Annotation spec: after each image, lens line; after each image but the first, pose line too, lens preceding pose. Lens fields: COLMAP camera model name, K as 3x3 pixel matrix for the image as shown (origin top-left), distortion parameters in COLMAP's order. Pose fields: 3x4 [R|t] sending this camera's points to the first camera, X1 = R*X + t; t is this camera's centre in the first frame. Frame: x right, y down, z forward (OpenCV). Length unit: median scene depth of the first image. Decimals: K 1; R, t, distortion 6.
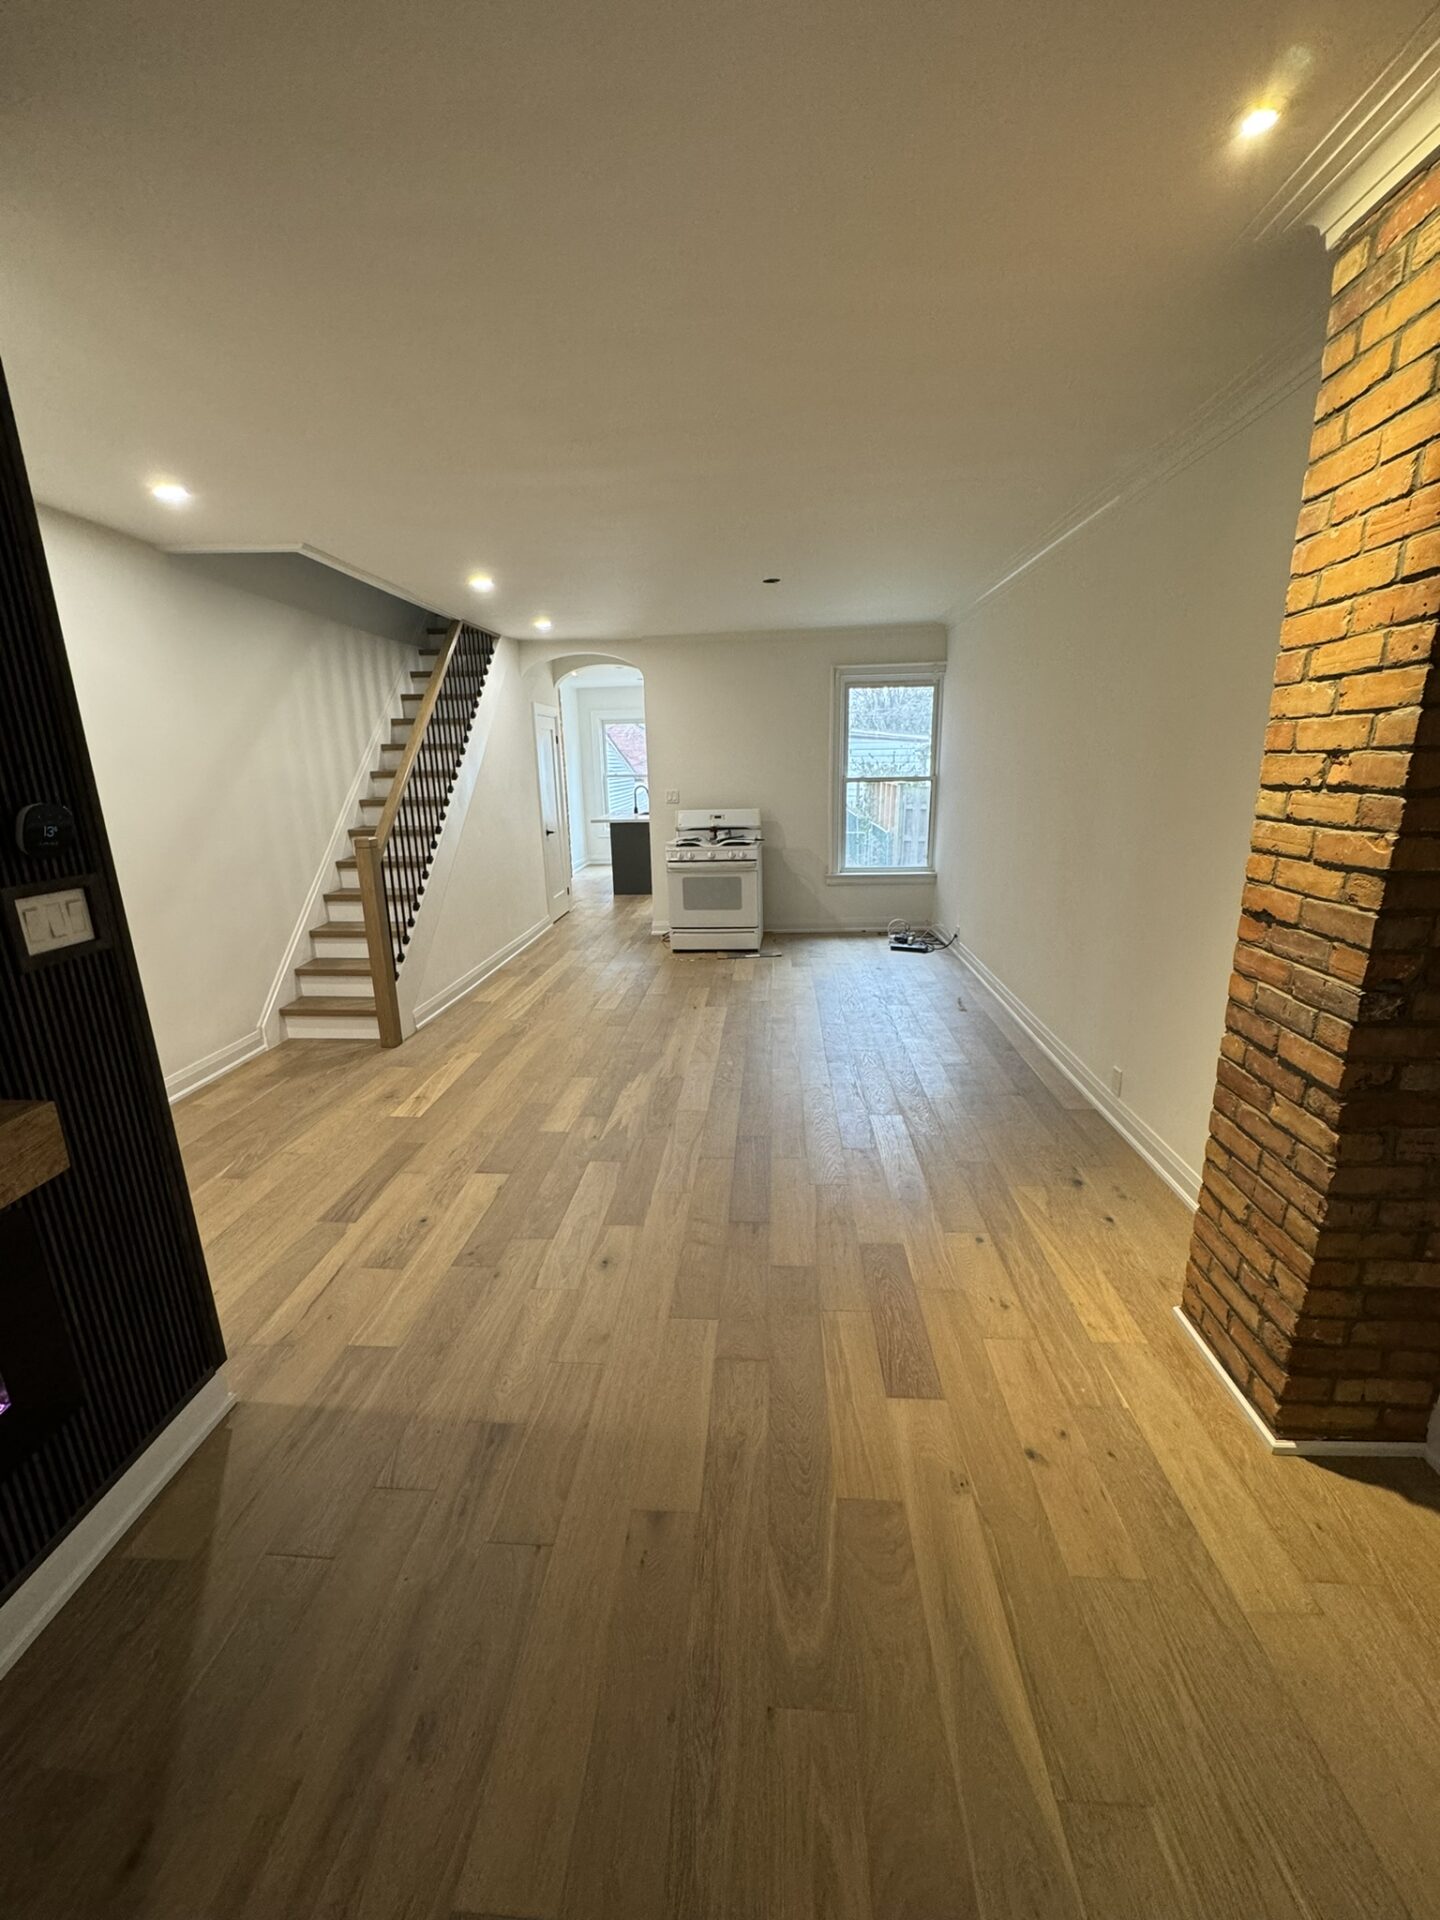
lens RADIAL K [[762.3, 0, 720.0], [0, 762.3, 960.0], [0, 0, 1]] dist [-0.002934, -0.000212]
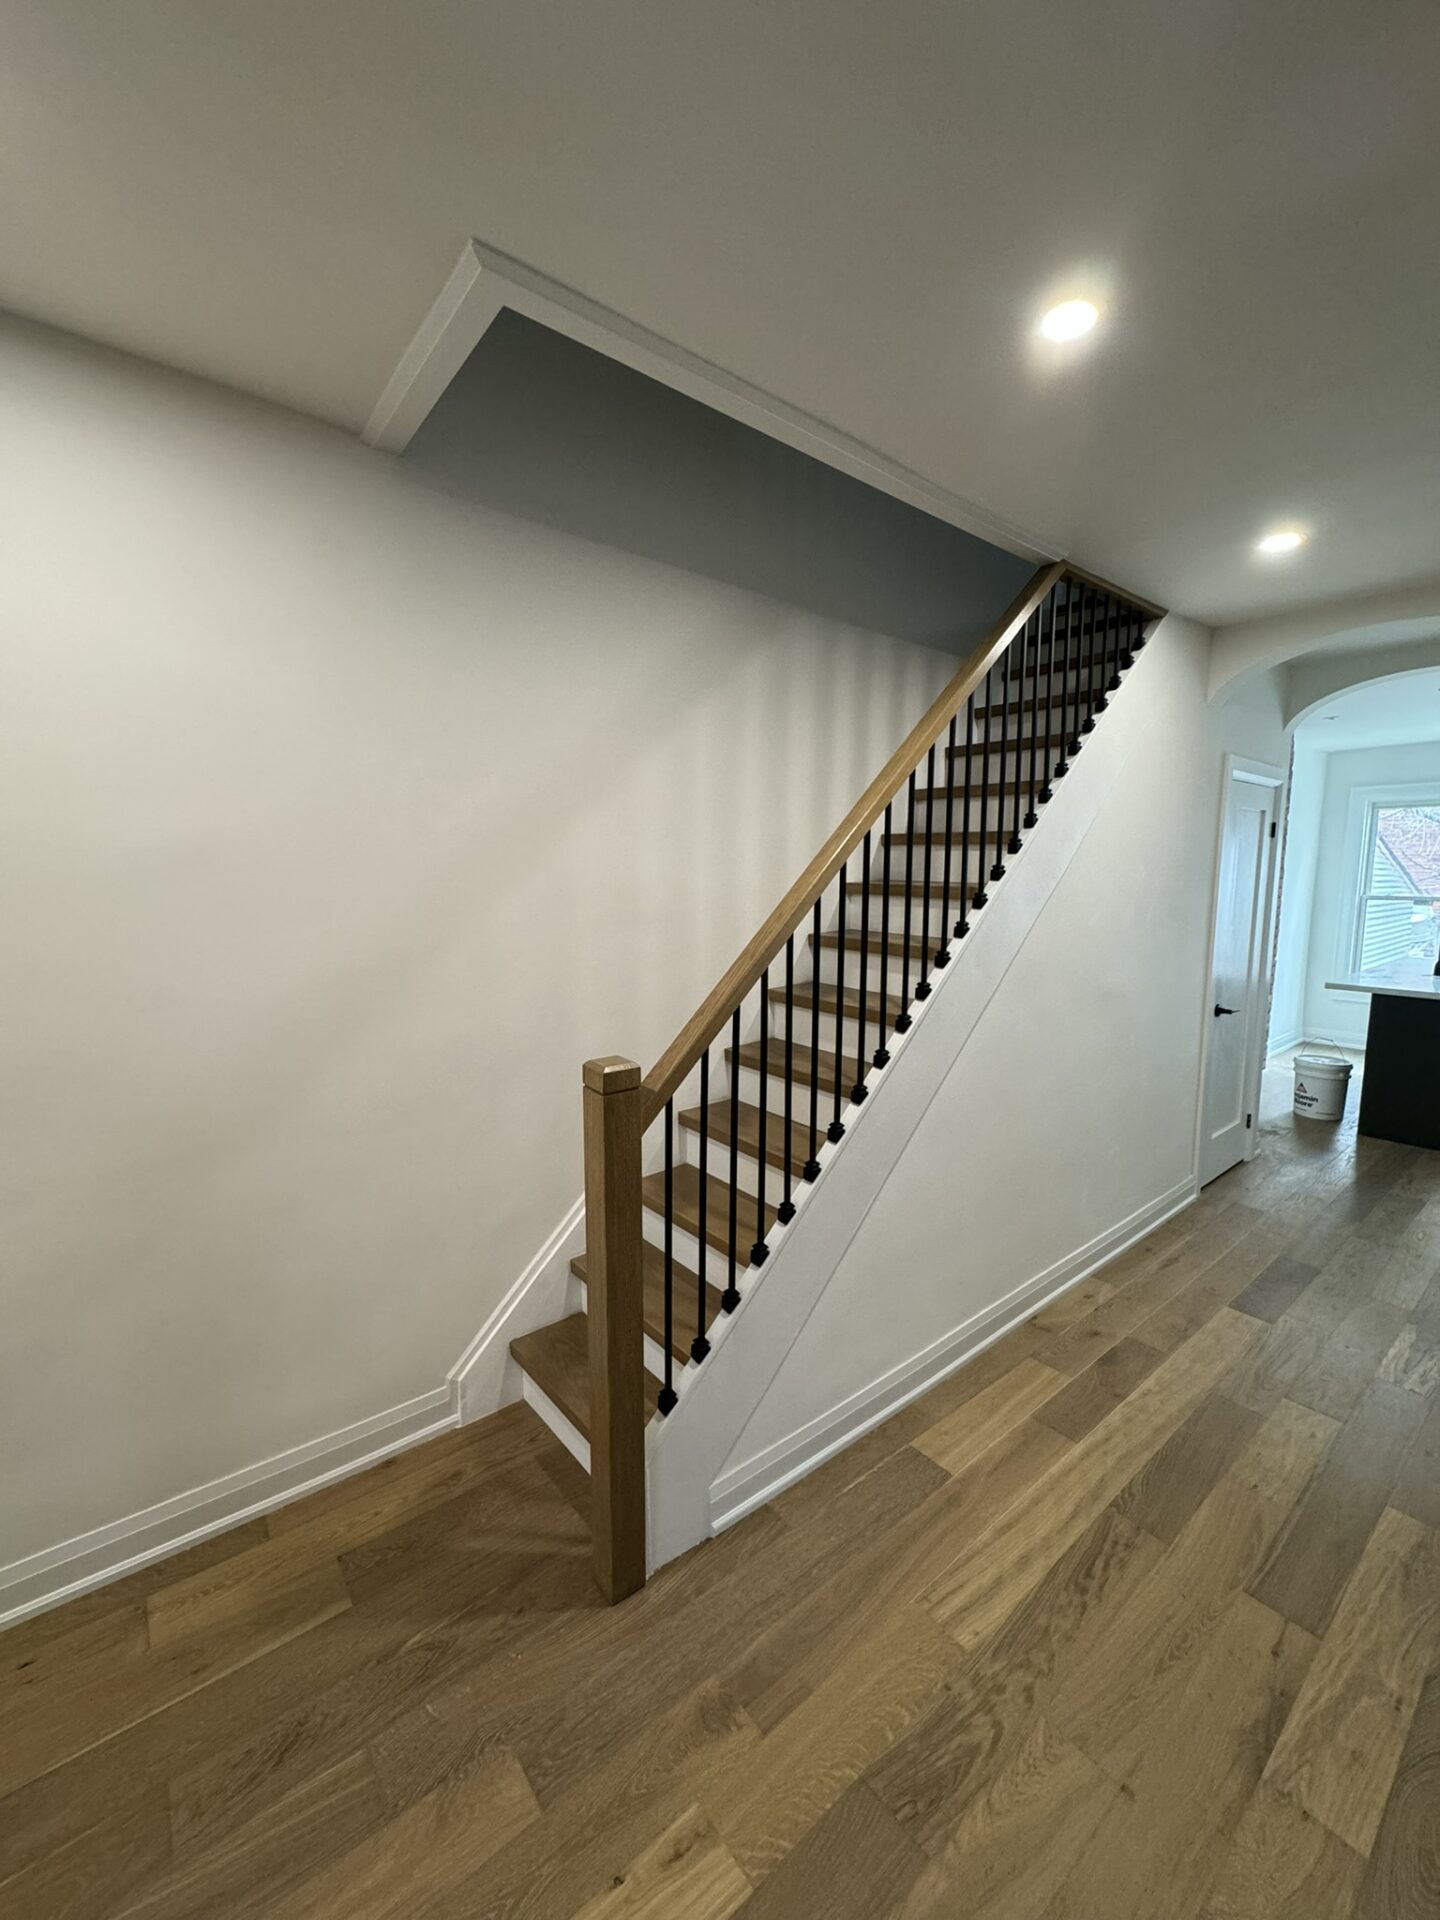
lens RADIAL K [[763.9, 0, 720.0], [0, 763.9, 960.0], [0, 0, 1]] dist [-0.000741, 0.000196]
pose [[0.678387, 0.108929, -0.726585, -0.152225], [-0.203195, 0.978191, -0.043066, -0.193186], [0.706047, 0.176854, 0.685726, 0.728925]]
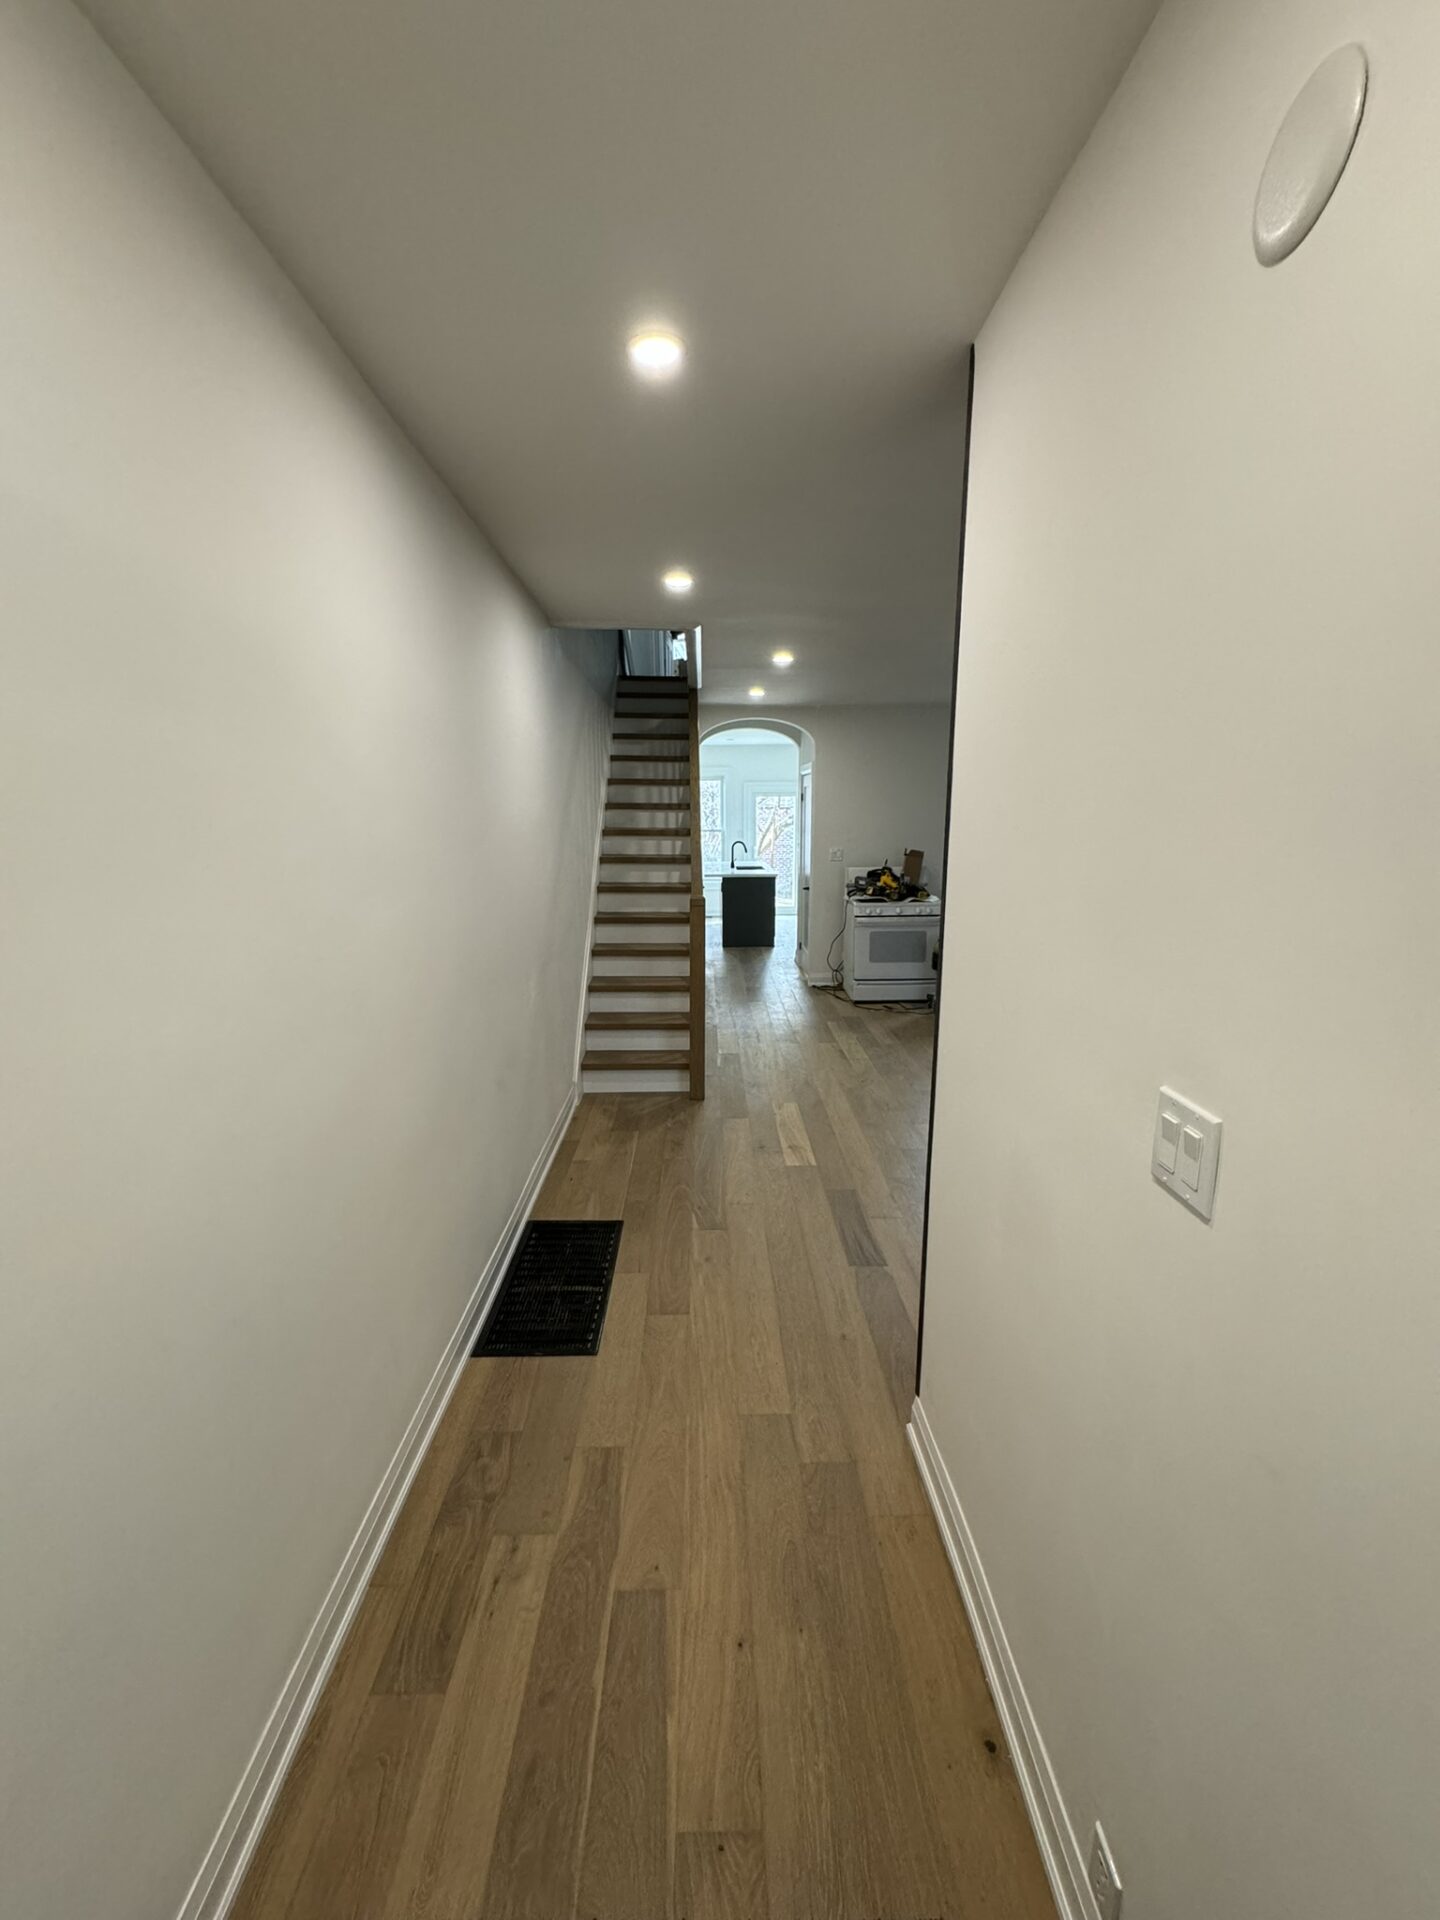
lens RADIAL K [[763.9, 0, 720.0], [0, 763.9, 960.0], [0, 0, 1]] dist [-0.000741, 0.000196]
pose [[0.995577, -0.004623, 0.093840, -0.504344], [0.010695, 0.997873, -0.064303, -0.005943], [-0.093343, 0.065023, 0.993508, -0.031751]]
